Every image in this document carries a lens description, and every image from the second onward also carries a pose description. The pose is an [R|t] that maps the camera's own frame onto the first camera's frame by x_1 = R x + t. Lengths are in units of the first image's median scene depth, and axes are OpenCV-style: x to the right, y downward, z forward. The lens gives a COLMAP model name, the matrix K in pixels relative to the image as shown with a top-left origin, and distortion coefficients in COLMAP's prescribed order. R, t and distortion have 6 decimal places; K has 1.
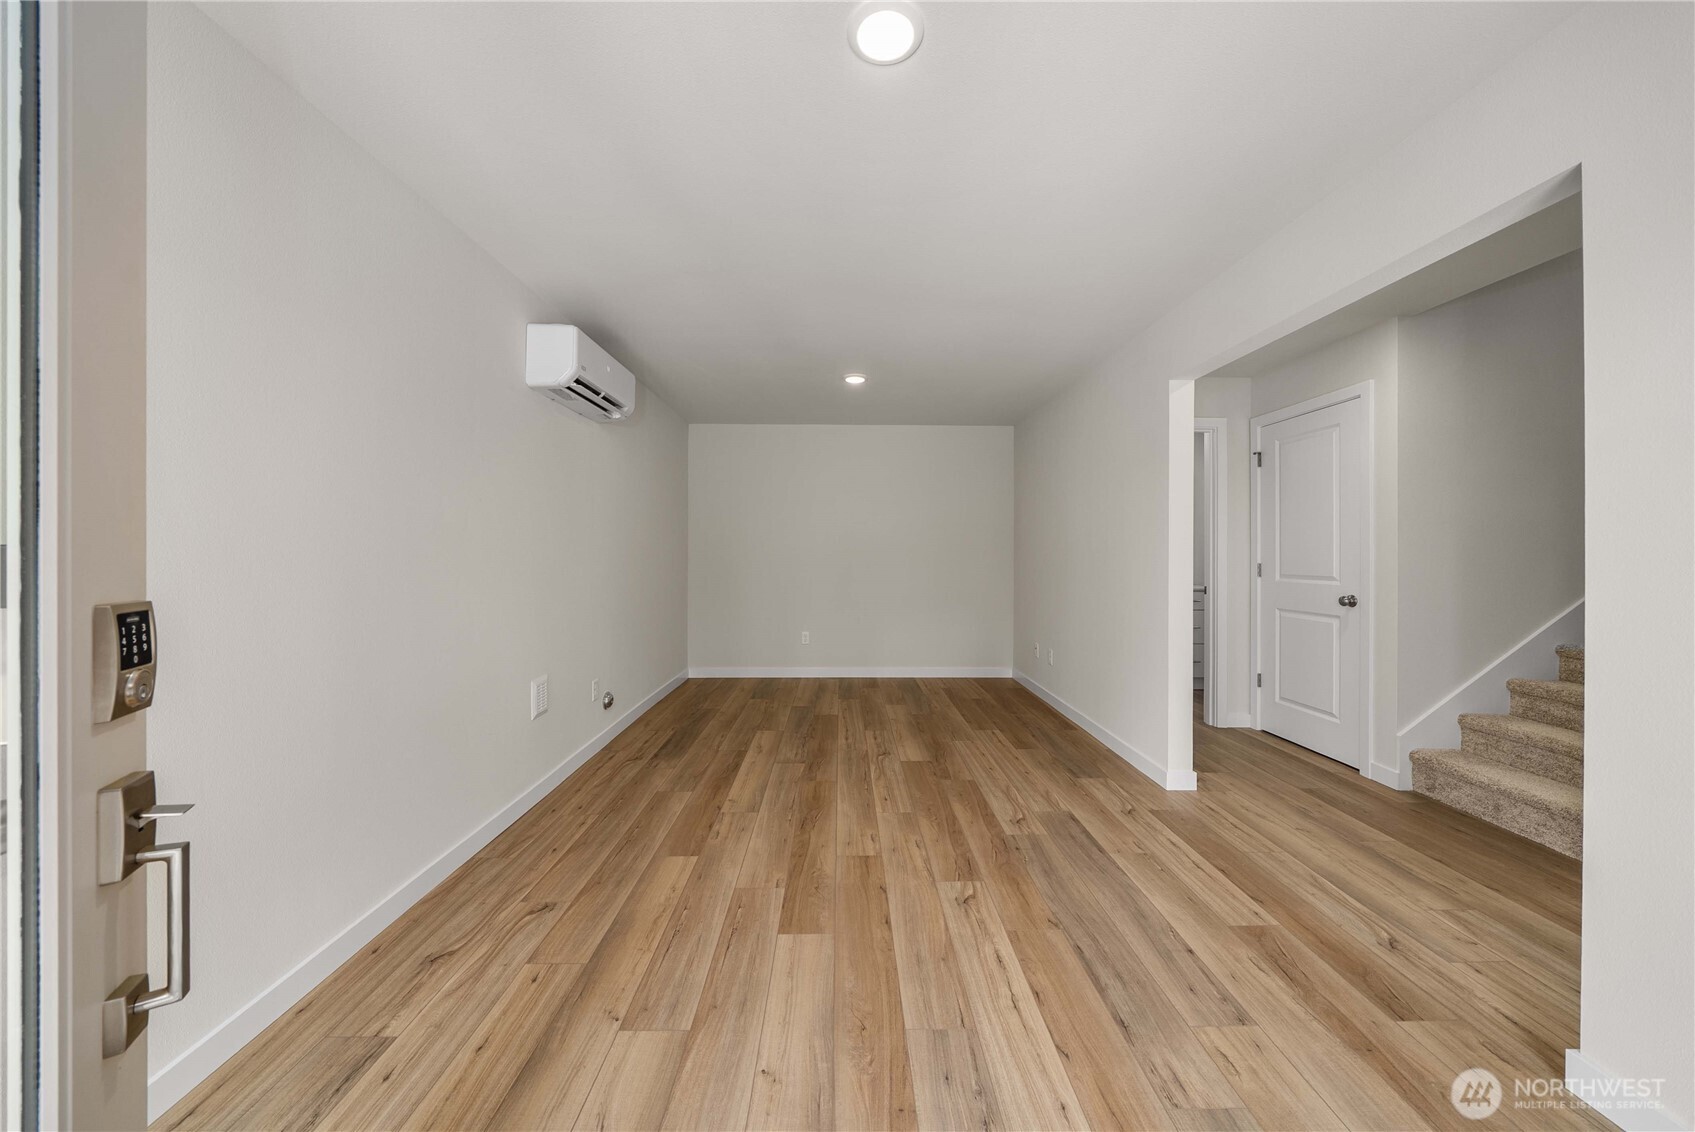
lens RADIAL K [[585.7, 0, 868.3], [0, 585.7, 559.7], [0, 0, 1]] dist [-0.005785, -0.000118]
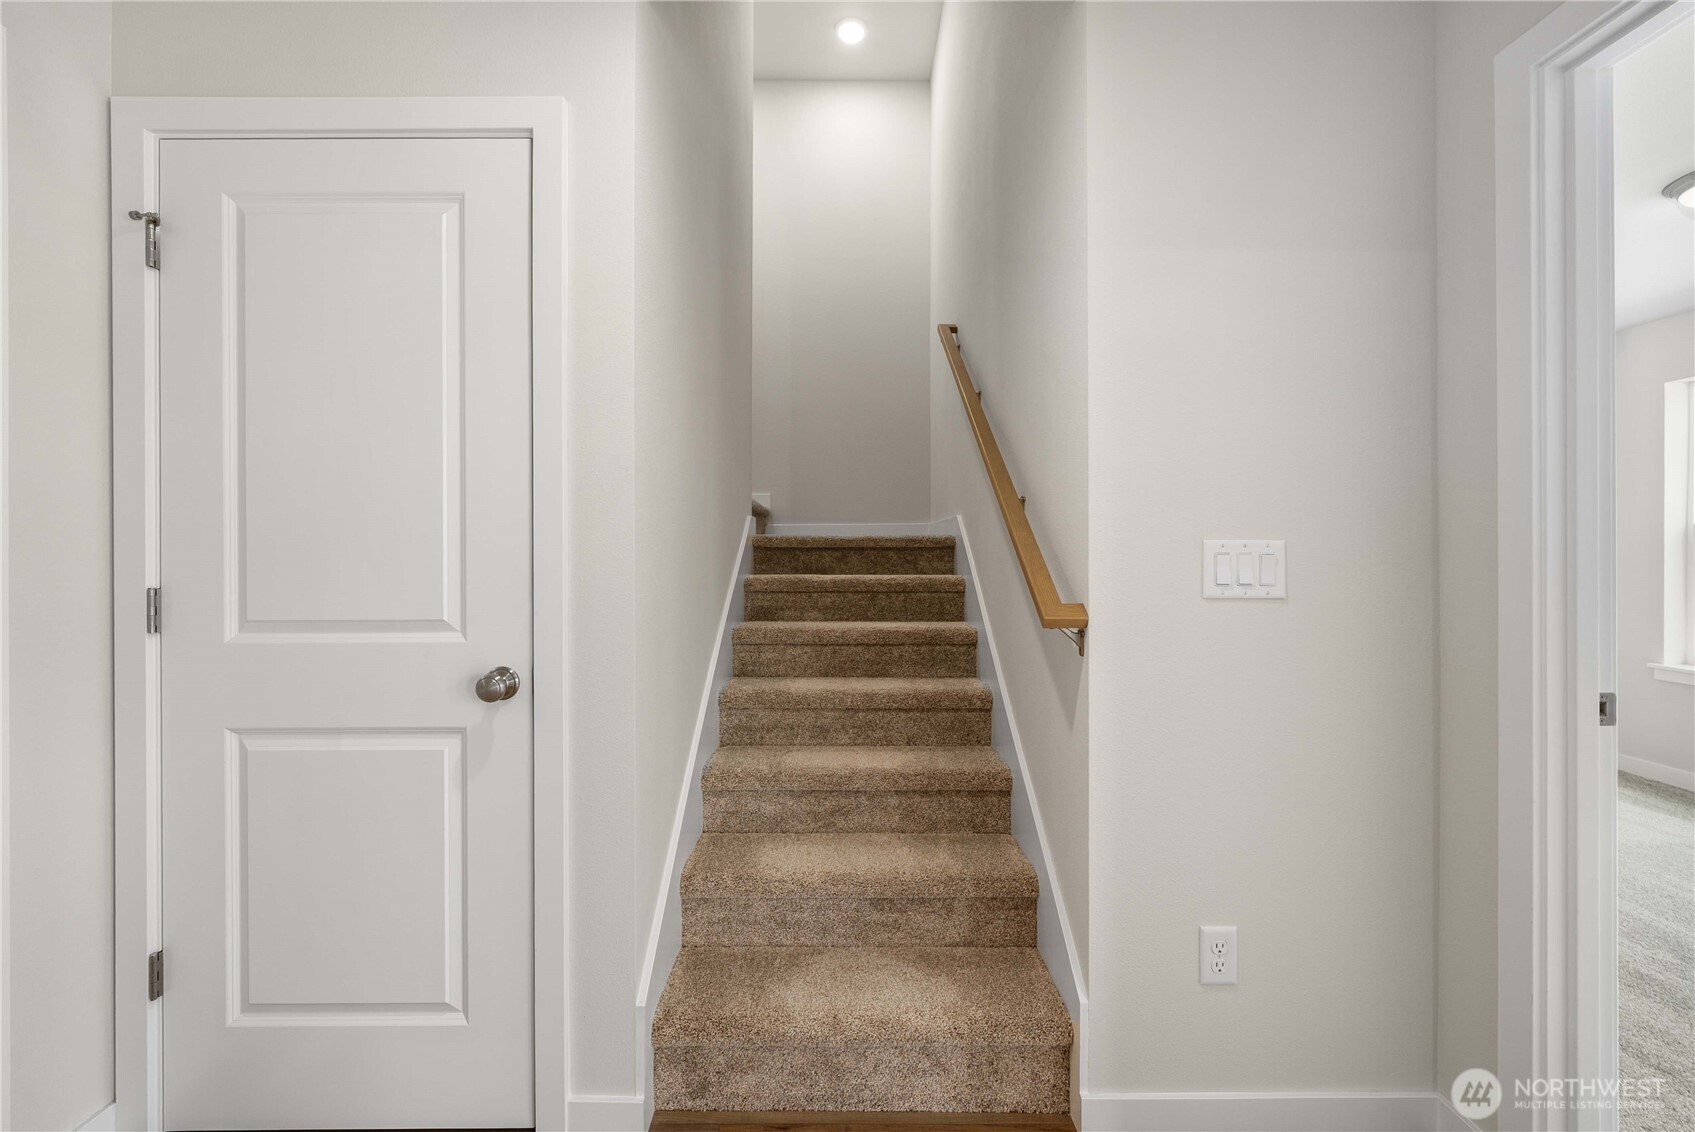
lens RADIAL K [[635.6, 0, 846.3], [0, 635.6, 559.3], [0, 0, 1]] dist [-0.003479, -0.000184]
pose [[0.042806, 0.002757, 0.999080, 0.496147], [0.013177, 0.999908, -0.003324, -0.003668], [-0.998997, 0.013307, 0.042765, 0.868360]]
